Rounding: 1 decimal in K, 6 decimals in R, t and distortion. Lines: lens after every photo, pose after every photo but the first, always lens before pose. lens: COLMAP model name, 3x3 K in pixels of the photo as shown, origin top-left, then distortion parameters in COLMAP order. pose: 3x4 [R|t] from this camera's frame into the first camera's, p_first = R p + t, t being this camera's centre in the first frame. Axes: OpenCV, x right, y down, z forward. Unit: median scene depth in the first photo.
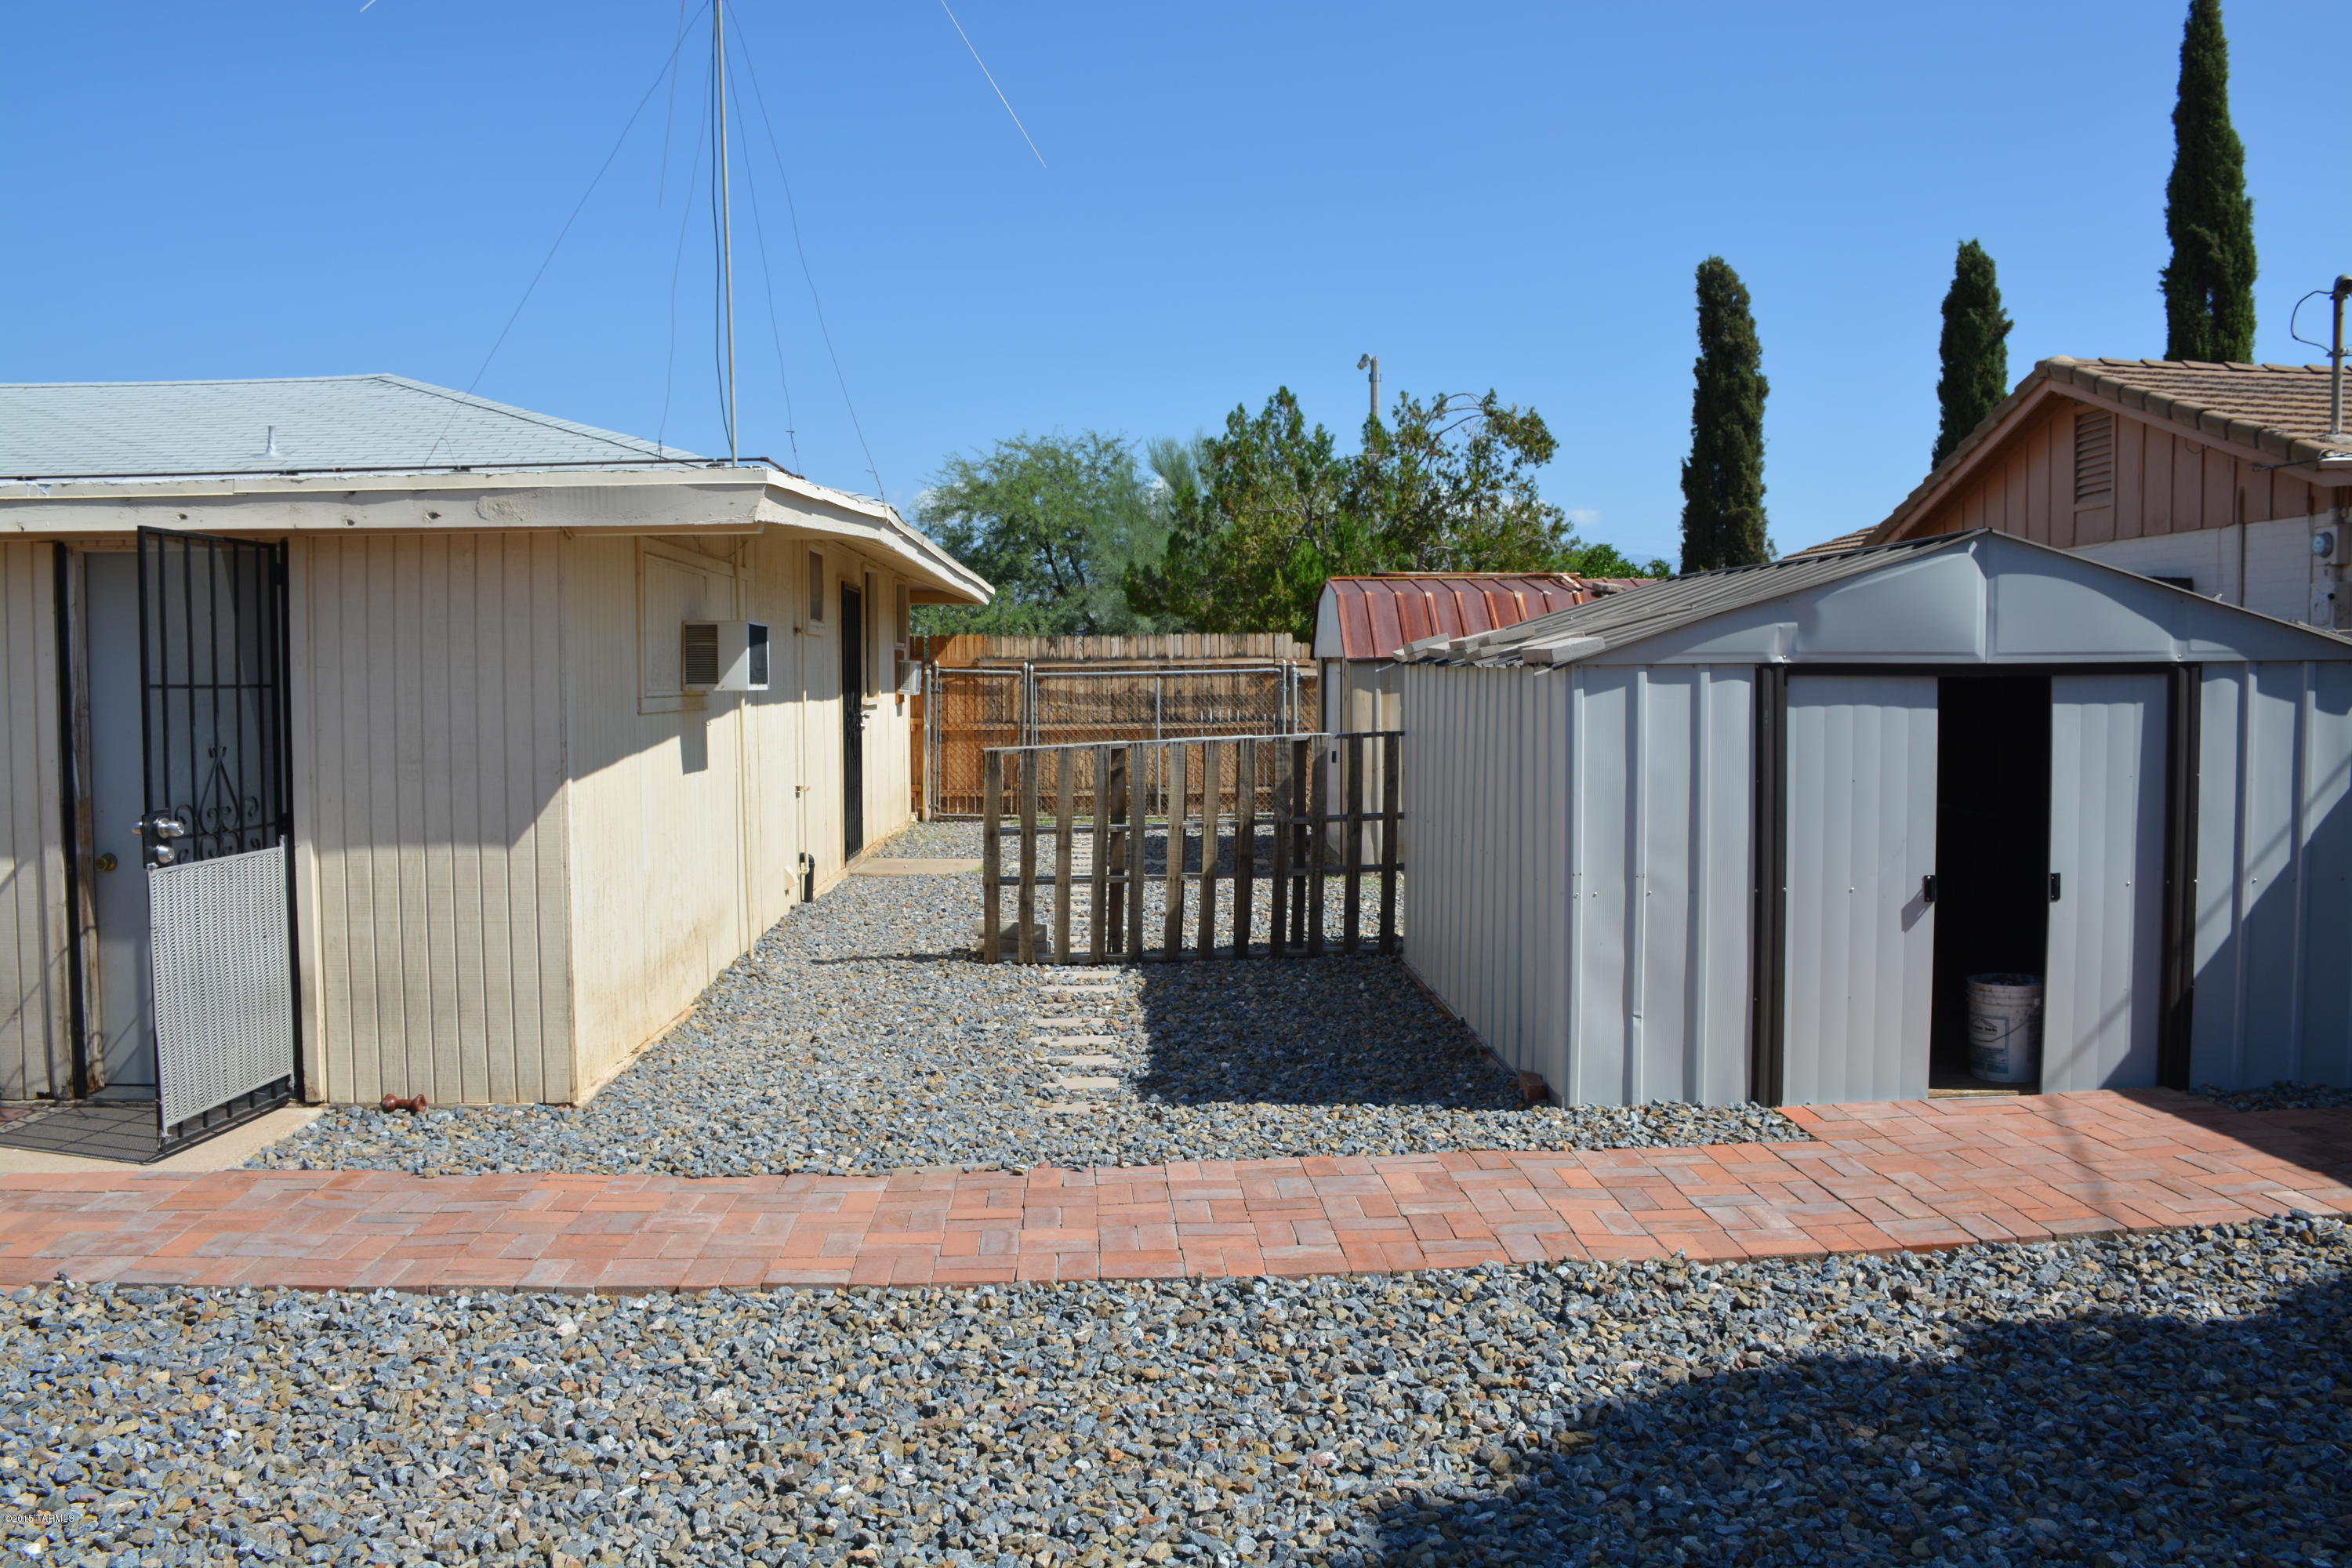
lens RADIAL K [[1789.8, 0, 1176.0], [0, 1789.8, 784.0], [0, 0, 1]] dist [-0.125582, 0.003369]
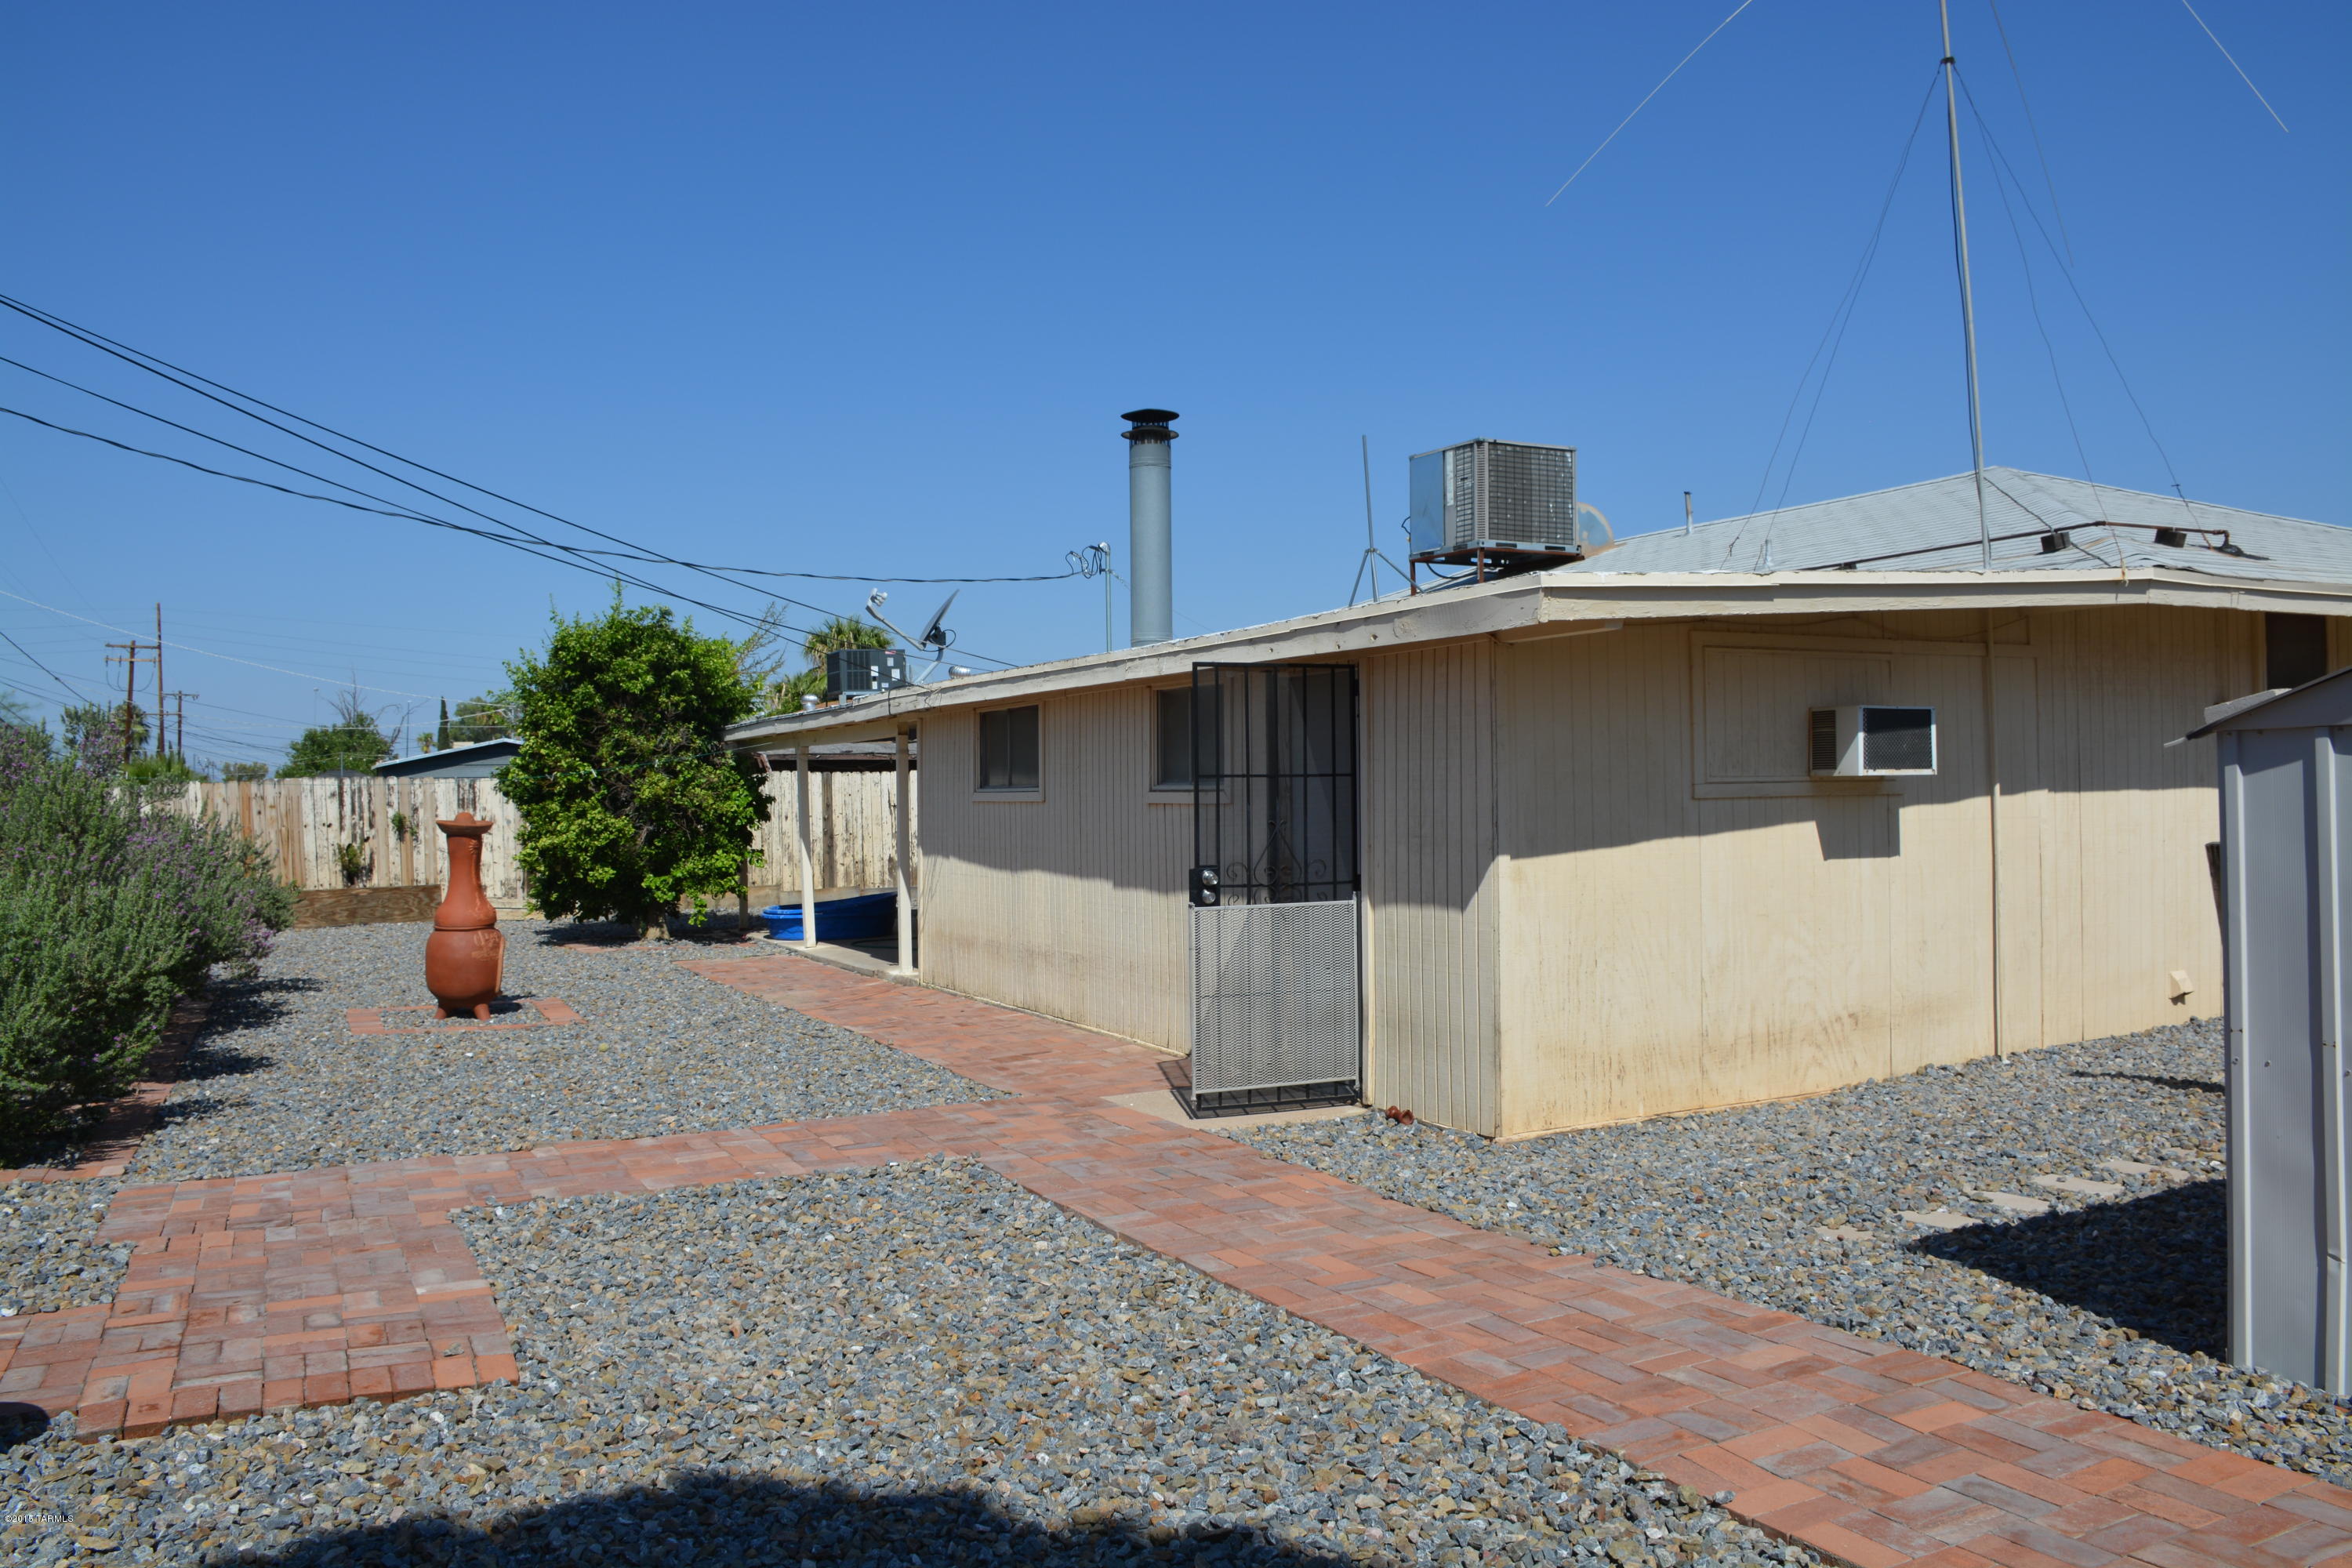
lens RADIAL K [[1789.8, 0, 1176.0], [0, 1789.8, 784.0], [0, 0, 1]] dist [-0.125582, 0.003369]
pose [[0.426273, -0.005027, -0.904581, 0.624056], [-0.039498, 0.998927, -0.024164, -0.012401], [0.903732, 0.046030, 0.425617, 0.316479]]
